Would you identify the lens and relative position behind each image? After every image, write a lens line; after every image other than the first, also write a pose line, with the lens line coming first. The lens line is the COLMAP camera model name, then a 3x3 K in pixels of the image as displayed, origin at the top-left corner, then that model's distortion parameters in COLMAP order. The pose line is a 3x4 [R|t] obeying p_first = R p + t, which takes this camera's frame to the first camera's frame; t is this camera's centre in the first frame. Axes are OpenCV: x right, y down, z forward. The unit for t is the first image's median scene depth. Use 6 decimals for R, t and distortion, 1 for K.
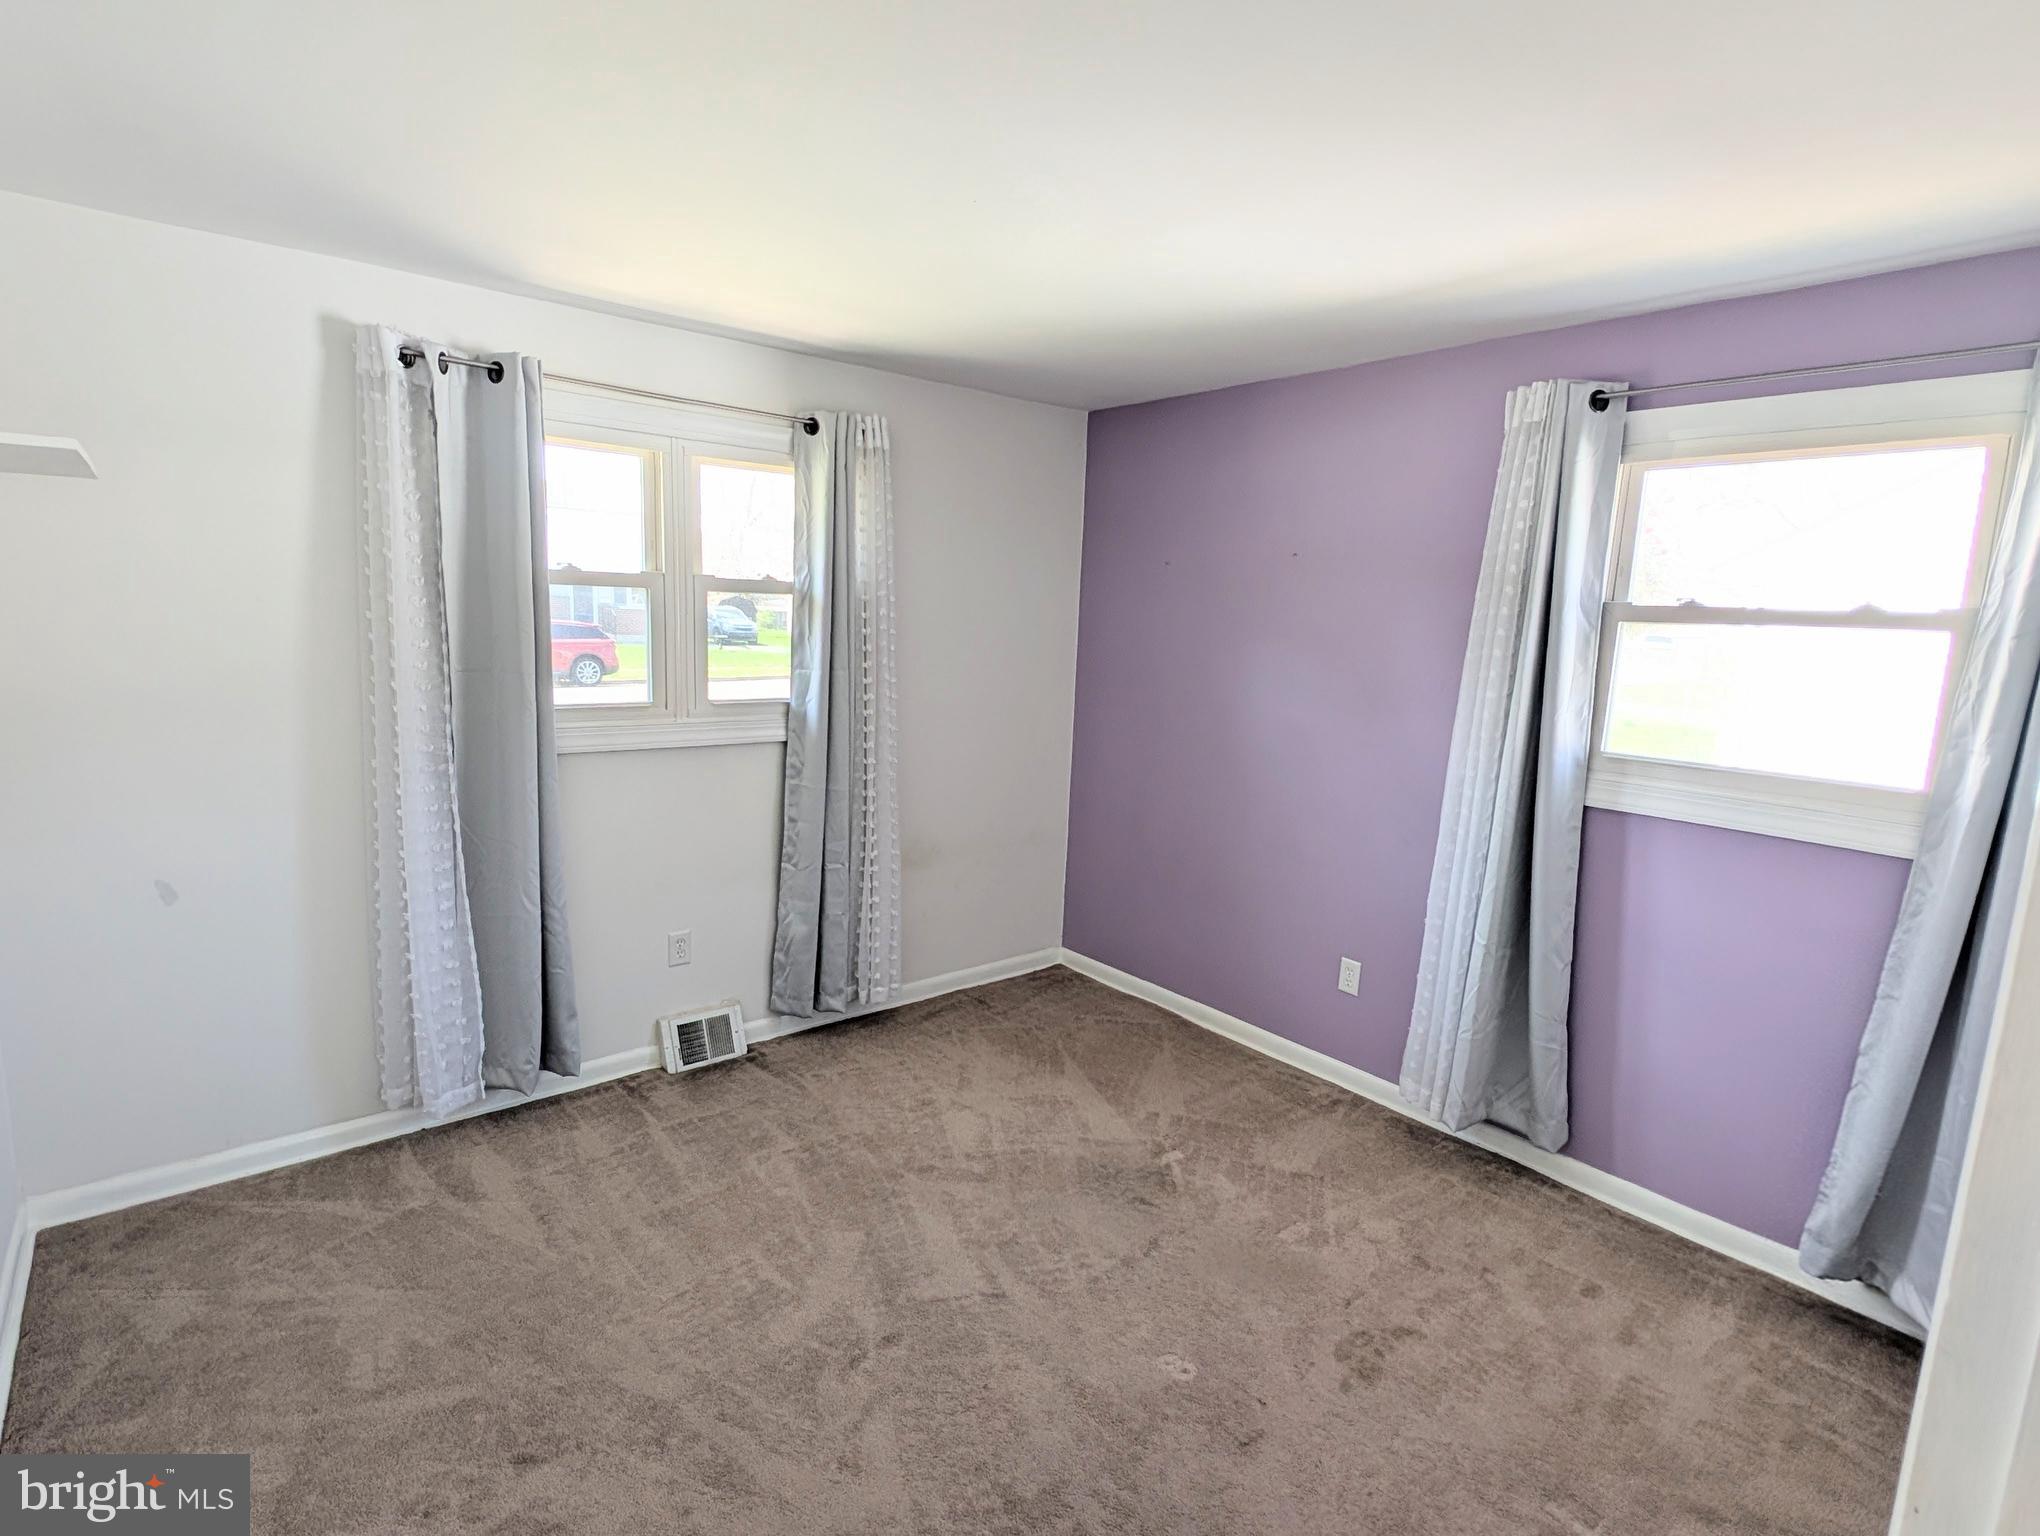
lens RADIAL K [[1024.6, 0, 1009.3], [0, 1024.6, 777.2], [0, 0, 1]] dist [0.027726, -0.018848]
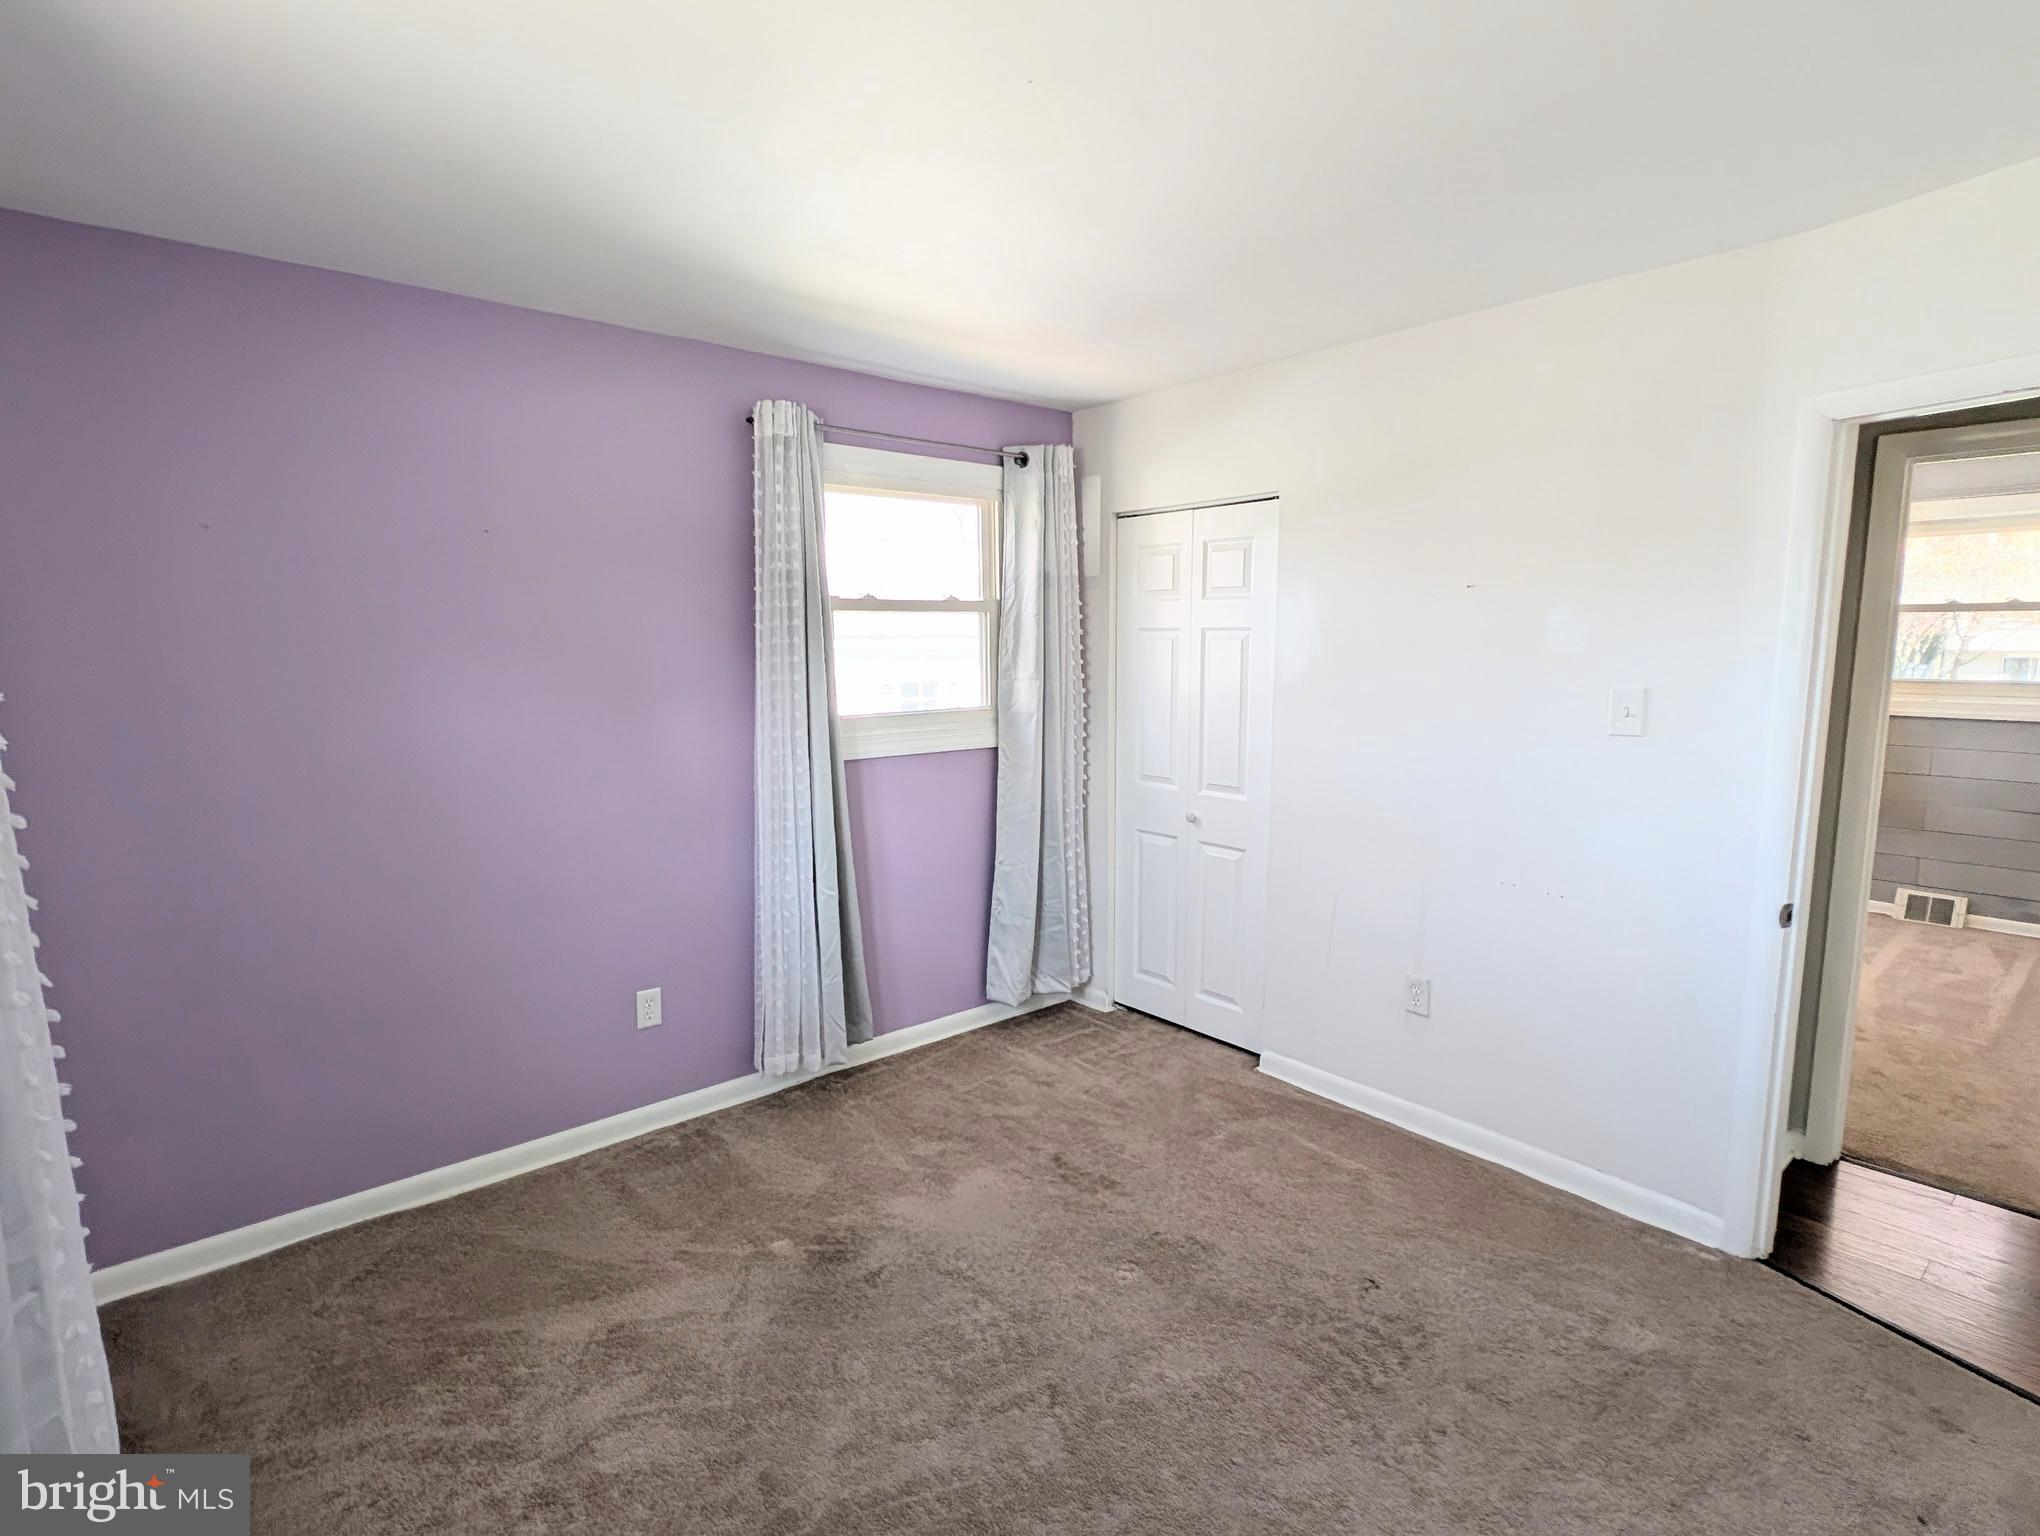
lens RADIAL K [[1024.6, 0, 1009.3], [0, 1024.6, 777.2], [0, 0, 1]] dist [0.027726, -0.018848]
pose [[-0.021284, -0.168313, 0.985504, -0.658754], [0.171066, 0.970577, 0.169458, -0.126555], [-0.985030, 0.172193, 0.008135, 0.797373]]
